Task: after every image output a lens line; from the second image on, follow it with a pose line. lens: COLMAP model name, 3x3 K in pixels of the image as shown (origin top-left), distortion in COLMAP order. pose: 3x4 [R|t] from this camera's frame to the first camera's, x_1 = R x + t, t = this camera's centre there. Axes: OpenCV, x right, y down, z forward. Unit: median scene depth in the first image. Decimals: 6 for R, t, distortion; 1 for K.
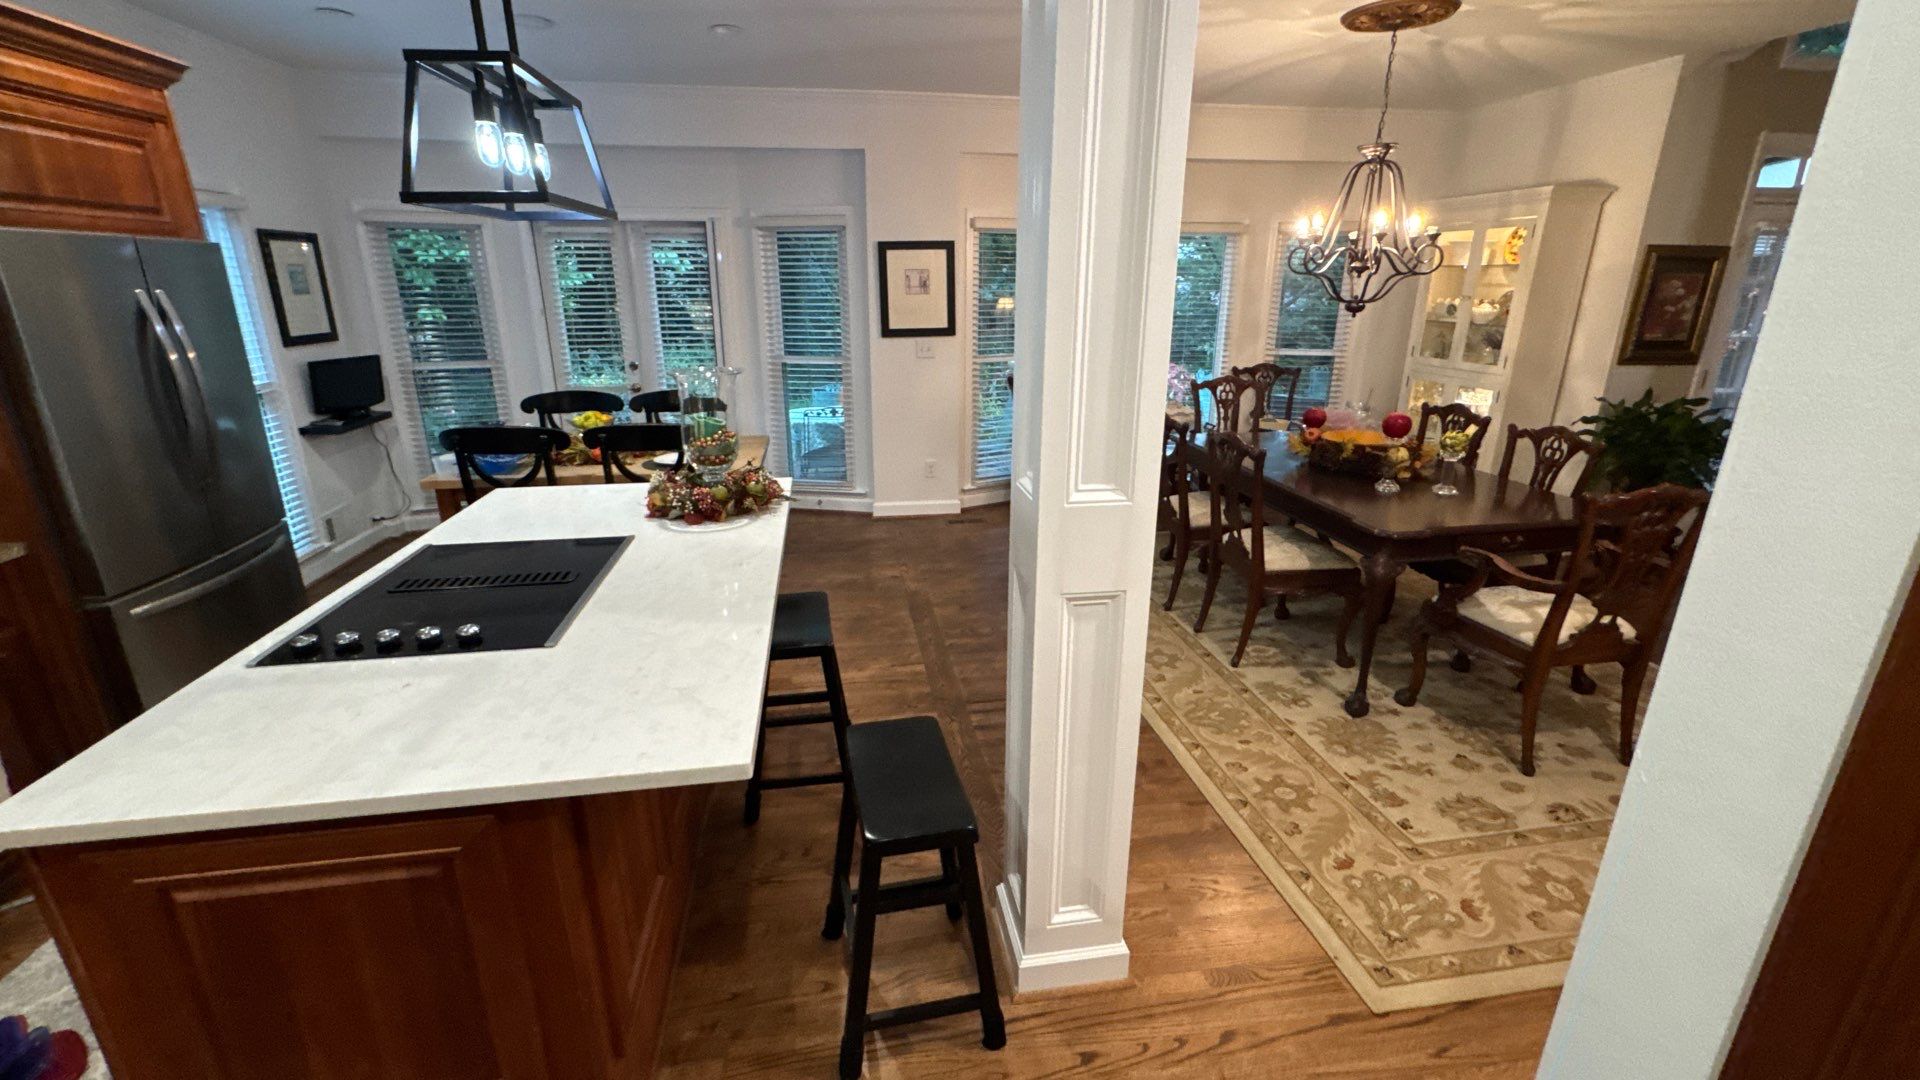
lens RADIAL K [[809.8, 0, 960.0], [0, 809.8, 540.0], [0, 0, 1]] dist [-0.002861, 0.000424]
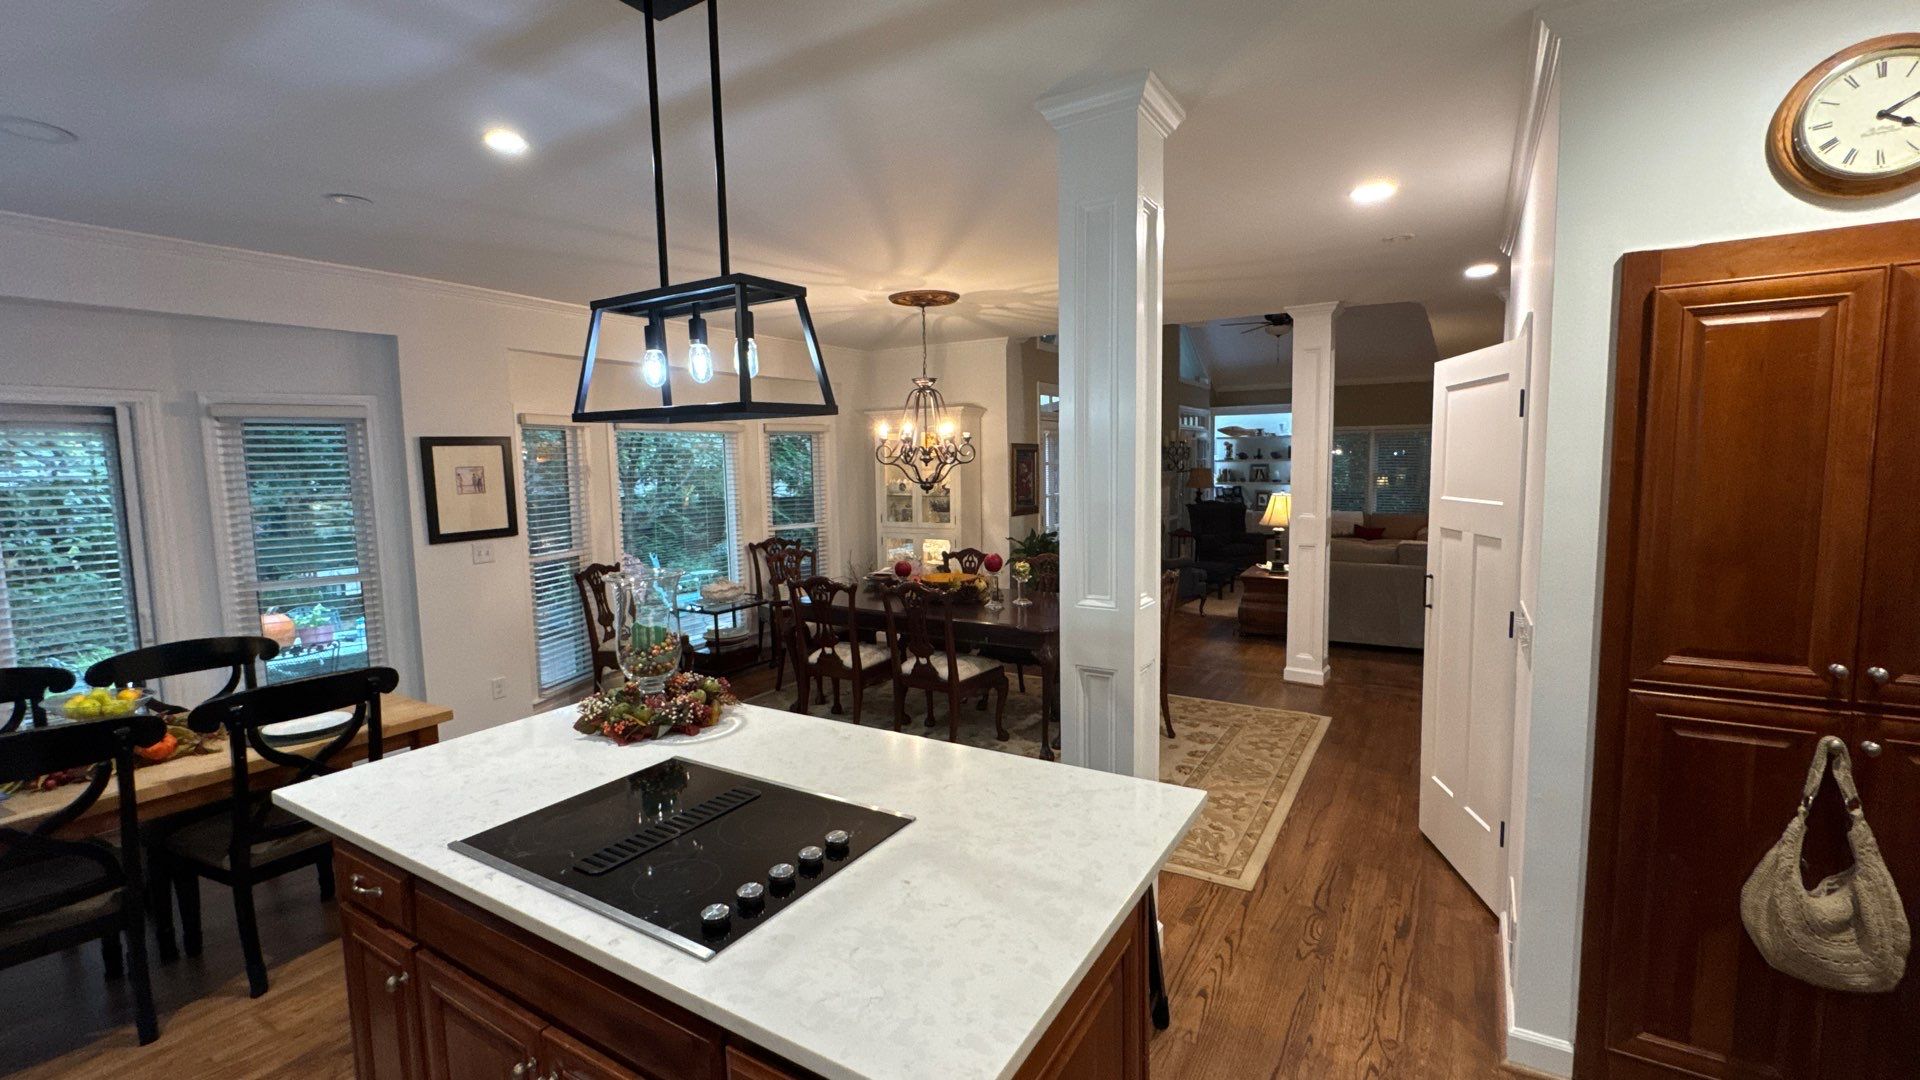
lens RADIAL K [[809.8, 0, 960.0], [0, 809.8, 540.0], [0, 0, 1]] dist [-0.002861, 0.000424]
pose [[0.654281, -0.087559, 0.751166, -0.560022], [0.251262, 0.962018, -0.106718, -0.040458], [-0.713291, 0.258563, 0.651430, 0.087647]]
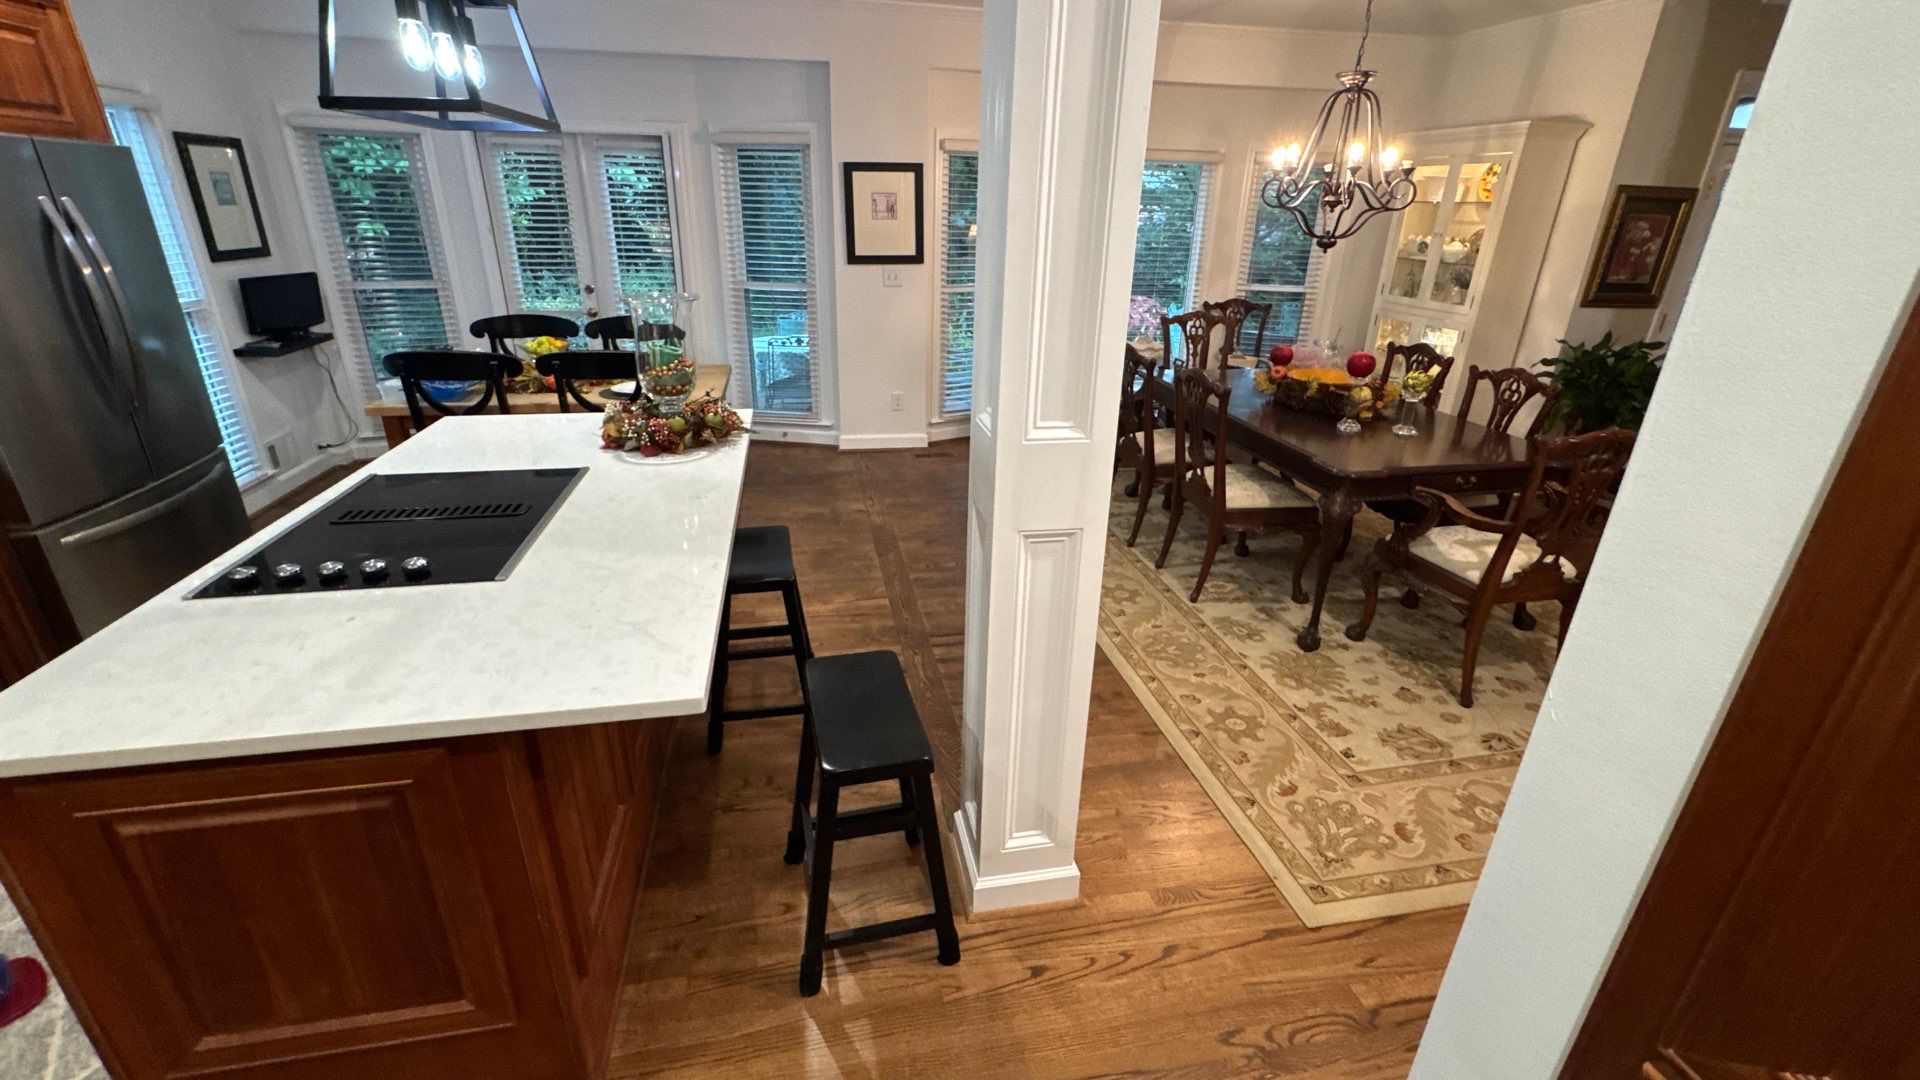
lens RADIAL K [[809.8, 0, 960.0], [0, 809.8, 540.0], [0, 0, 1]] dist [-0.002861, 0.000424]
pose [[0.999277, 0.007561, 0.037263, 0.006853], [-0.010578, 0.996622, 0.081435, -0.001428], [-0.036521, -0.081771, 0.995982, 0.001090]]
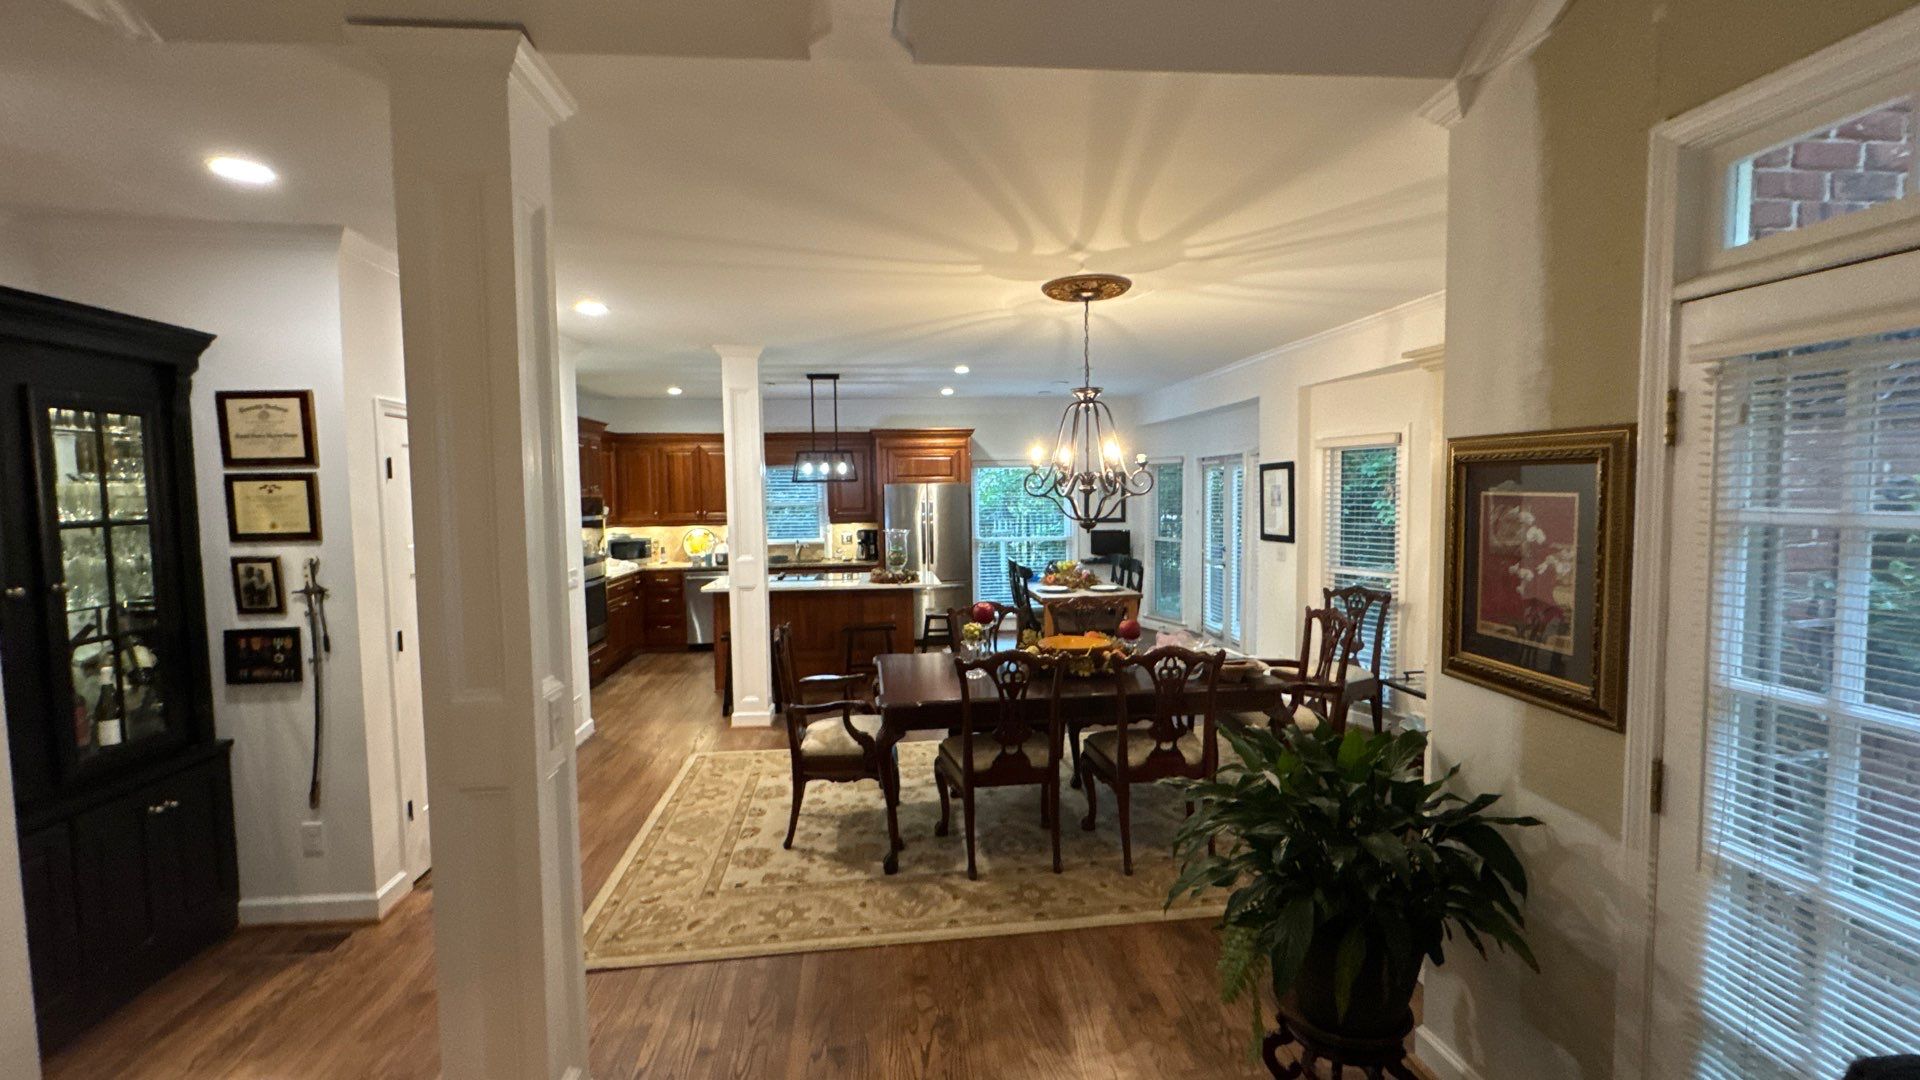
lens RADIAL K [[809.8, 0, 960.0], [0, 809.8, 540.0], [0, 0, 1]] dist [-0.002861, 0.000424]
pose [[-0.052798, 0.061708, -0.996697, 1.708177], [-0.292461, 0.953370, 0.074518, -0.320079], [0.954819, 0.295429, -0.032289, 0.938016]]
